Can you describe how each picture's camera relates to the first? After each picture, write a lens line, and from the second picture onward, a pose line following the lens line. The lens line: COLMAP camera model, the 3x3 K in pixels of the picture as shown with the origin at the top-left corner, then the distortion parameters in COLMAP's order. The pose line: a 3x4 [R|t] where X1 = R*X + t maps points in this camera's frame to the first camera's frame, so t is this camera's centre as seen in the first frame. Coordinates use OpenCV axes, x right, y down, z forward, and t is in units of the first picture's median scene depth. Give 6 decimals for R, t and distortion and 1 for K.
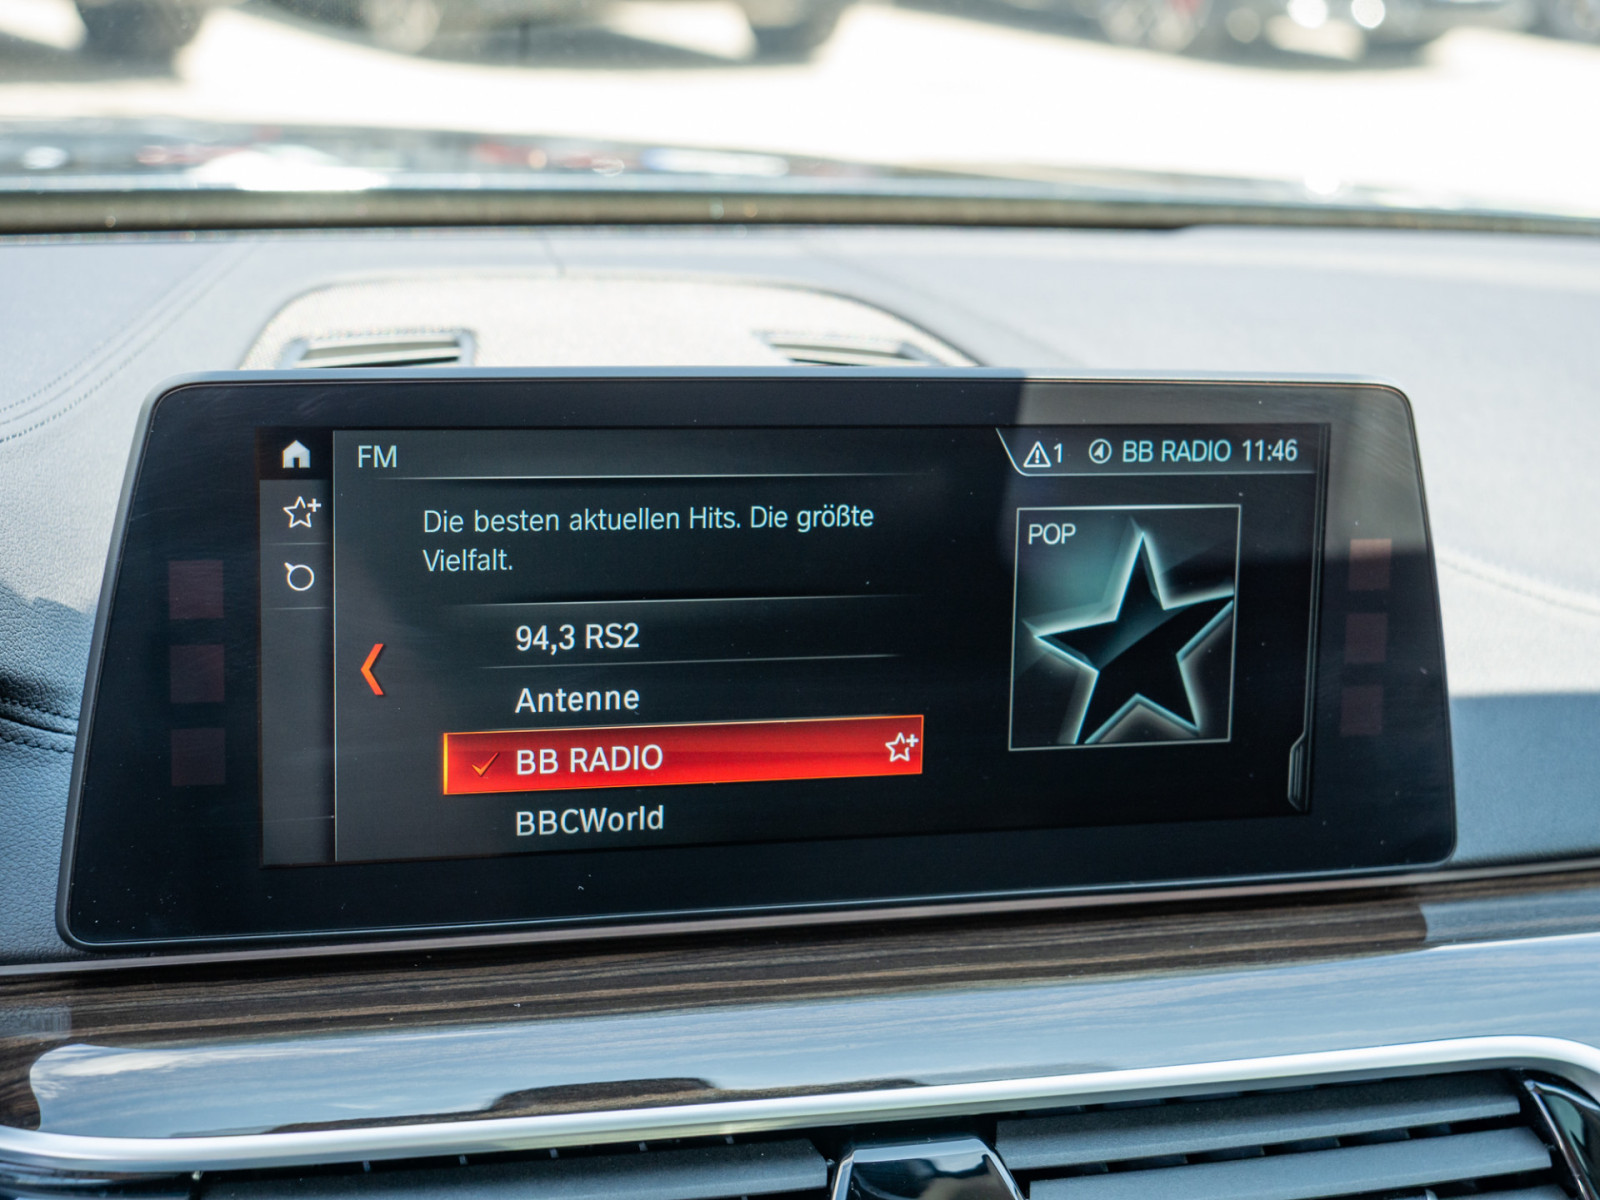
lens RADIAL K [[2635.0, 0, 797.1], [0, 2635.0, 610.4], [0, 0, 1]] dist [0.013736, -0.093828]
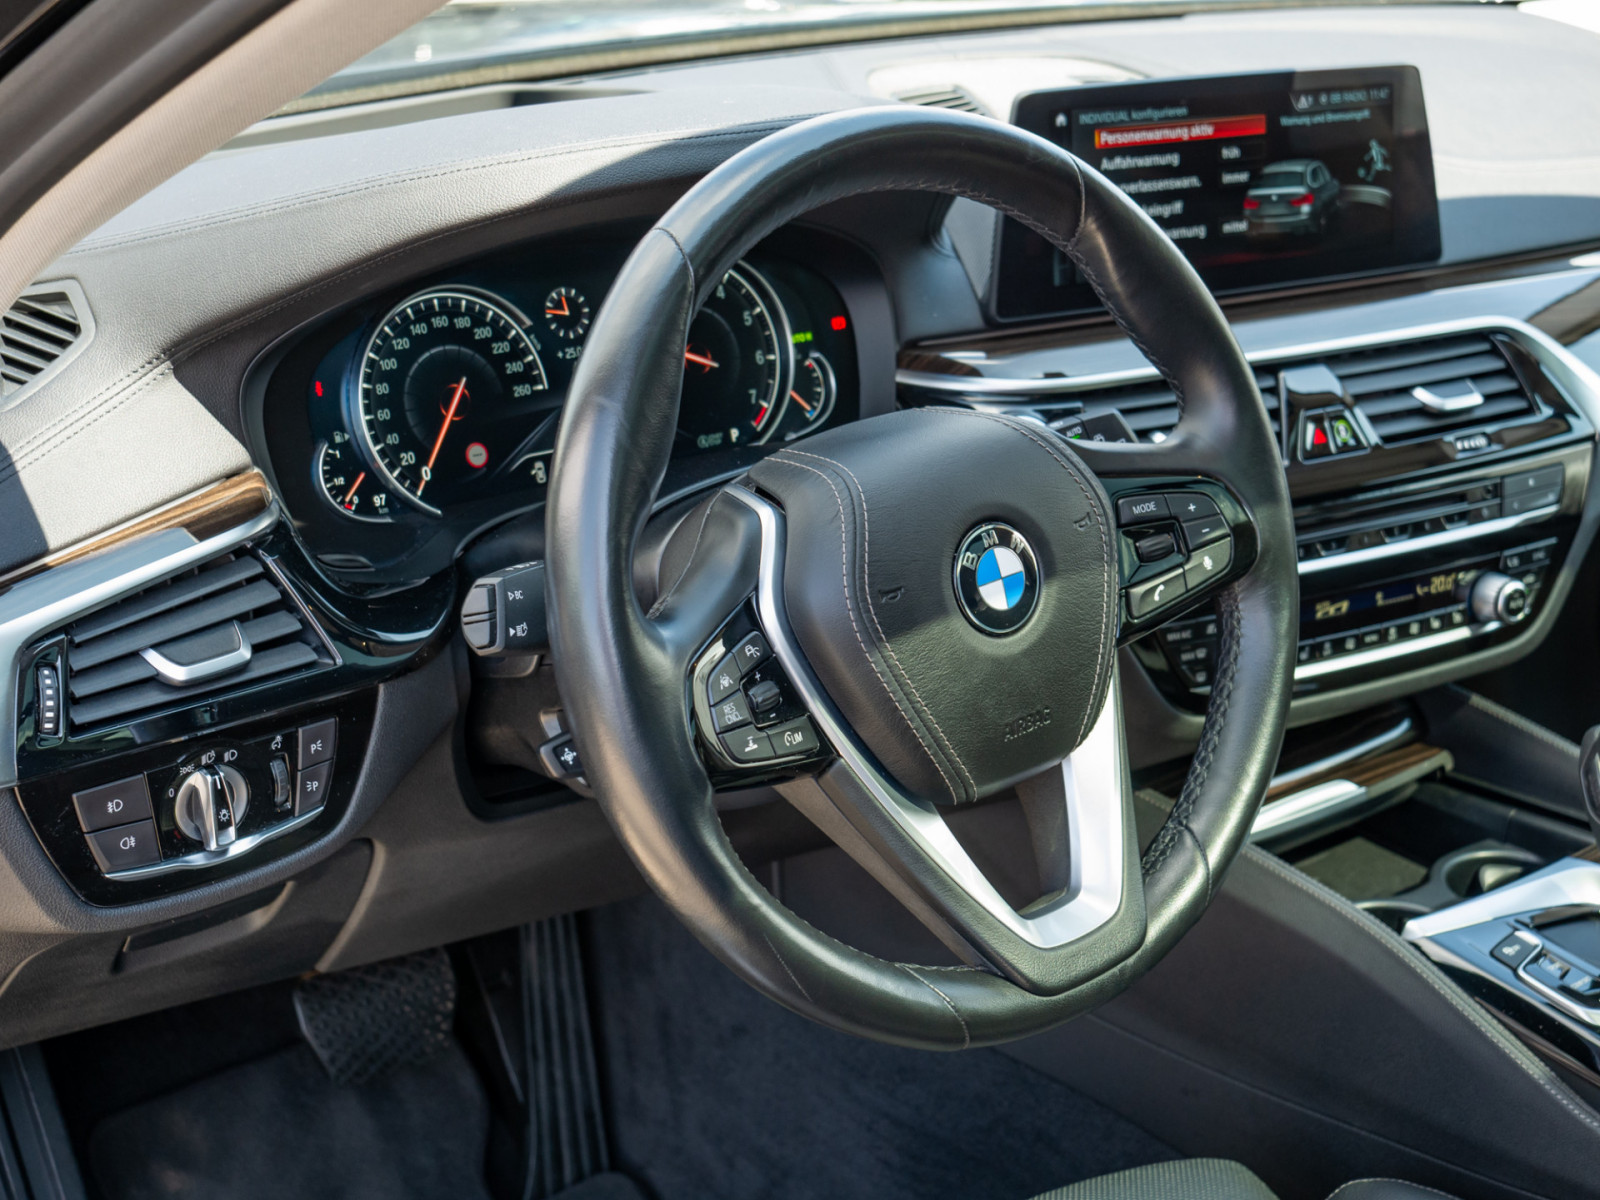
lens RADIAL K [[2413.0, 0, 798.8], [0, 2413.0, 635.9], [0, 0, 1]] dist [-0.000978, -0.010832]
pose [[0.968775, -0.130994, 0.210514, -0.934459], [0.111209, 0.988417, 0.103272, 0.155812], [-0.221604, -0.076636, 0.972121, -1.182346]]
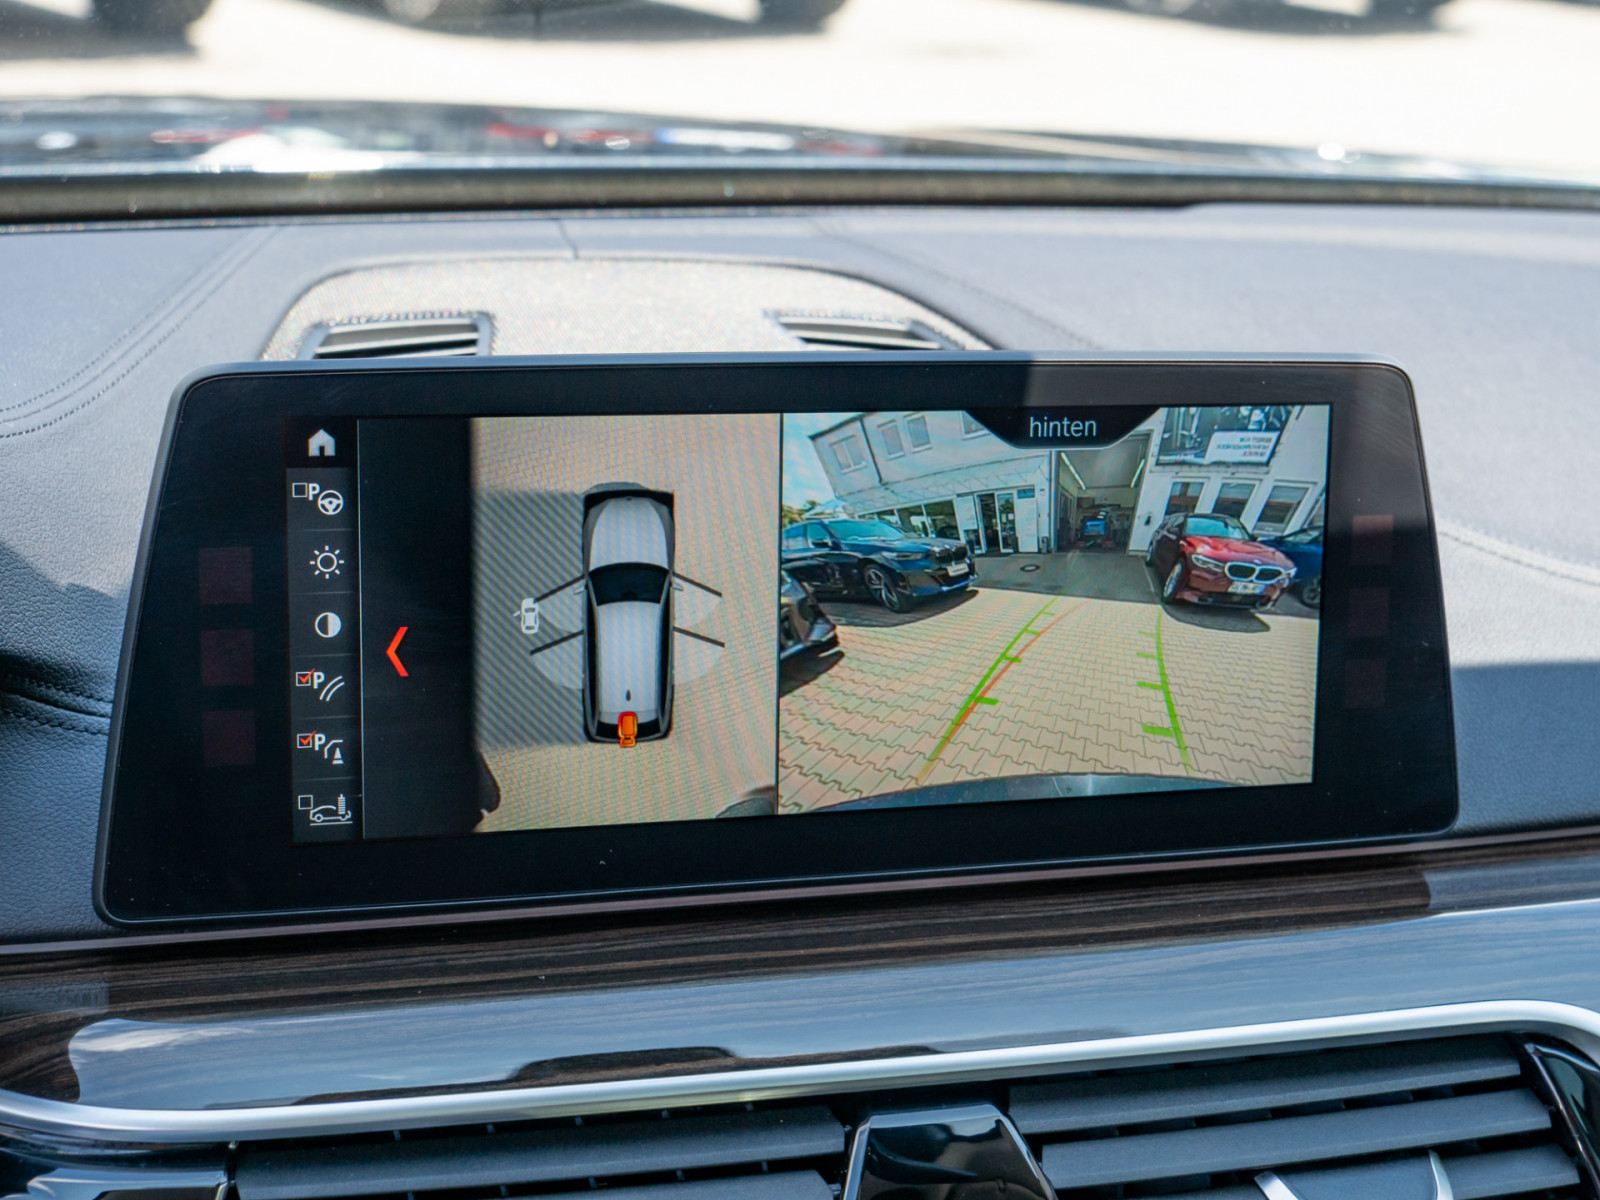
lens RADIAL K [[2635.0, 0, 797.1], [0, 2635.0, 610.4], [0, 0, 1]] dist [0.013736, -0.093828]
pose [[0.999960, -0.007496, -0.004796, -0.000641], [0.007562, 0.999875, 0.013867, -0.006489], [0.004691, -0.013903, 0.999892, -0.023627]]
